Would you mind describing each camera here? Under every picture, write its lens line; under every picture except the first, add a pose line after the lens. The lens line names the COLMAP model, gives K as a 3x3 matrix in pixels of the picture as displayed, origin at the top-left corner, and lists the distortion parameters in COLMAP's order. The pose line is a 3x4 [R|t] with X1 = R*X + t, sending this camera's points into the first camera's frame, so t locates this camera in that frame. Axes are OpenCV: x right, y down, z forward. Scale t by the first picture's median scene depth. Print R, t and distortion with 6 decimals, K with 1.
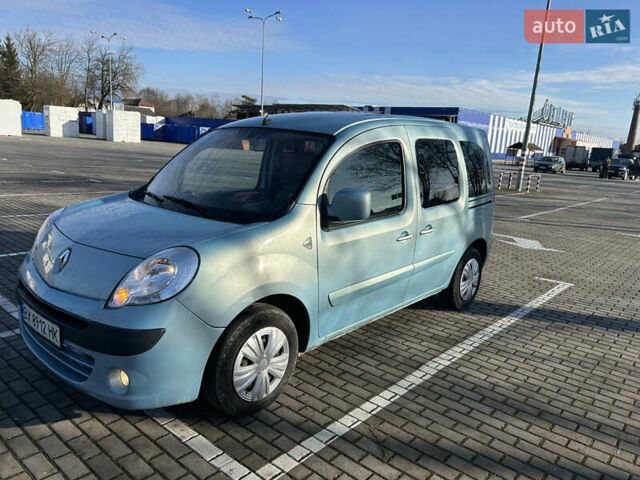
lens RADIAL K [[477.3, 0, 319.5], [0, 477.3, 237.1], [0, 0, 1]] dist [0.036546, -0.031625]
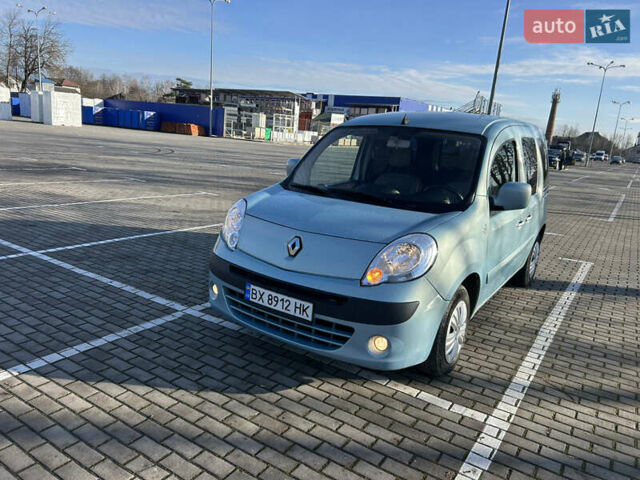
lens RADIAL K [[477.3, 0, 318.7], [0, 477.3, 242.0], [0, 0, 1]] dist [0.036546, -0.031625]
pose [[0.991366, -0.015195, 0.130237, -0.390623], [0.010493, 0.999271, 0.036713, -0.001679], [-0.130700, -0.035029, 0.990803, -0.076665]]
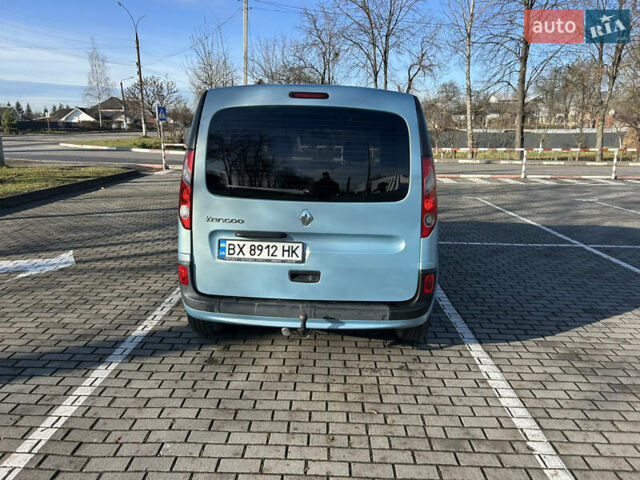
lens RADIAL K [[477.3, 0, 319.5], [0, 477.3, 240.0], [0, 0, 1]] dist [0.036546, -0.031625]
pose [[-0.767364, 0.067581, -0.637641, 0.743907], [-0.187765, 0.927157, 0.324230, -0.321582], [0.613104, 0.368529, -0.698777, 1.864990]]
